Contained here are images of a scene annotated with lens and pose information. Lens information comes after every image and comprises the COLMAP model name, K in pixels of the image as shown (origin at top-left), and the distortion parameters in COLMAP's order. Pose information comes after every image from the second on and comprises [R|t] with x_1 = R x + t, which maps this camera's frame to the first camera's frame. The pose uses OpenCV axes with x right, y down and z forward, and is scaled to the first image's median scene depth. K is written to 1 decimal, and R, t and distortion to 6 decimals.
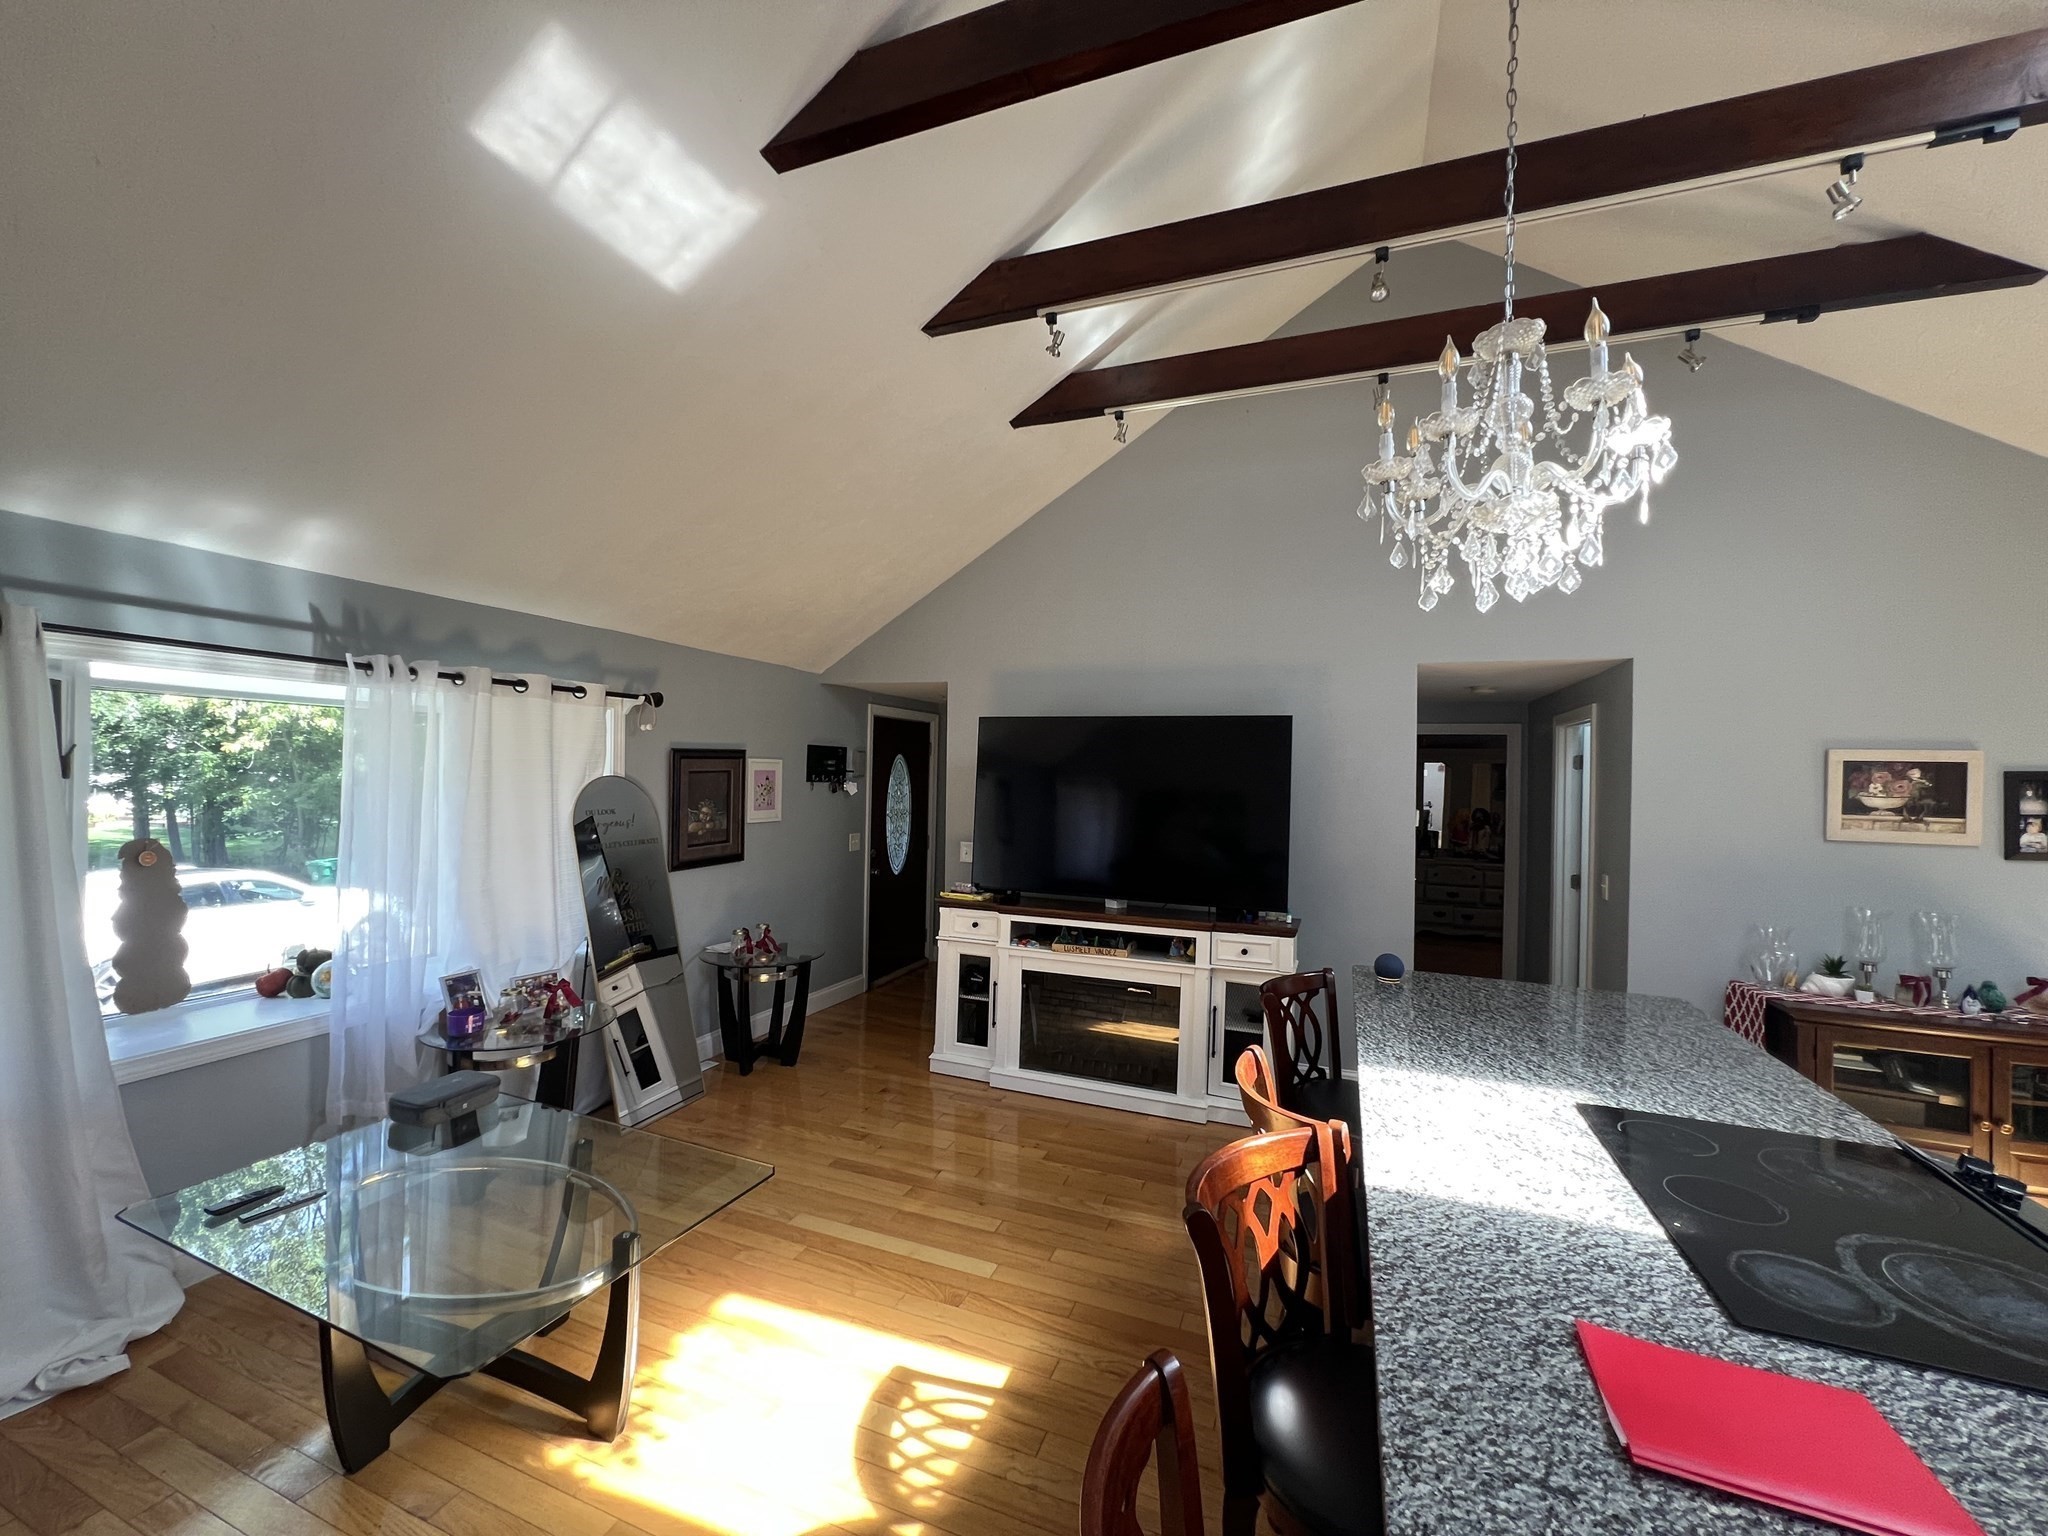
lens RADIAL K [[817.3, 0, 1021.1], [0, 817.3, 771.0], [0, 0, 1]] dist [0.000396, 0.000374]
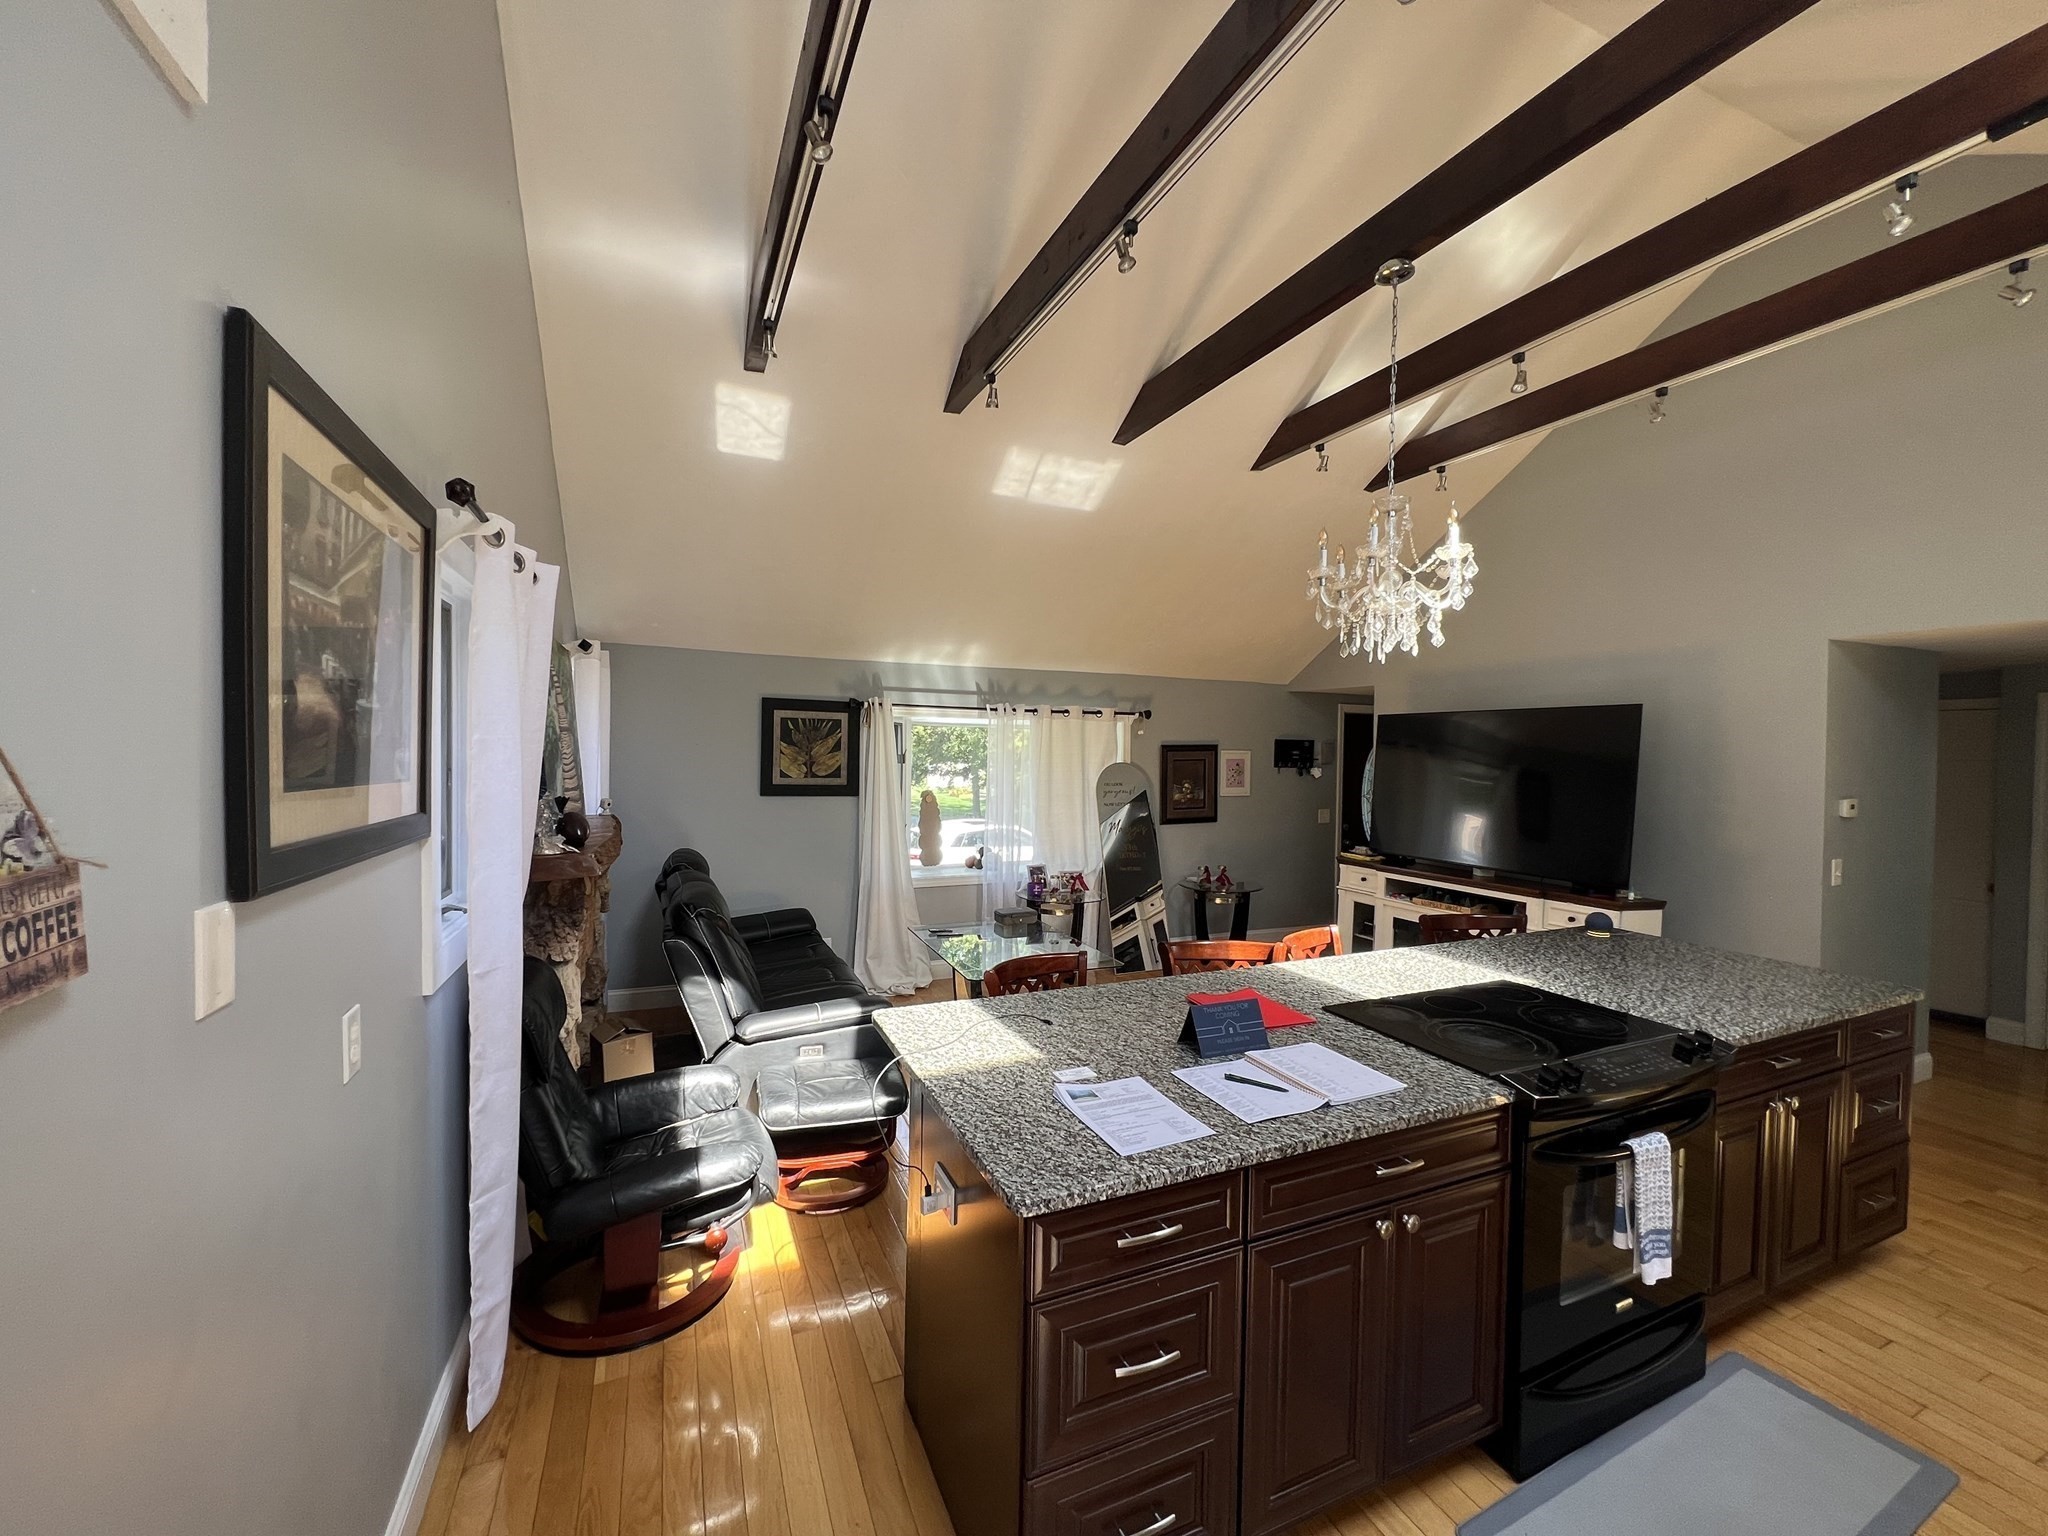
lens RADIAL K [[817.3, 0, 1021.1], [0, 817.3, 771.0], [0, 0, 1]] dist [0.000396, 0.000374]
pose [[0.709874, 0.004933, -0.704312, 0.639144], [0.003950, 0.999932, 0.010984, 0.004856], [0.704318, -0.010580, 0.709806, -0.386217]]
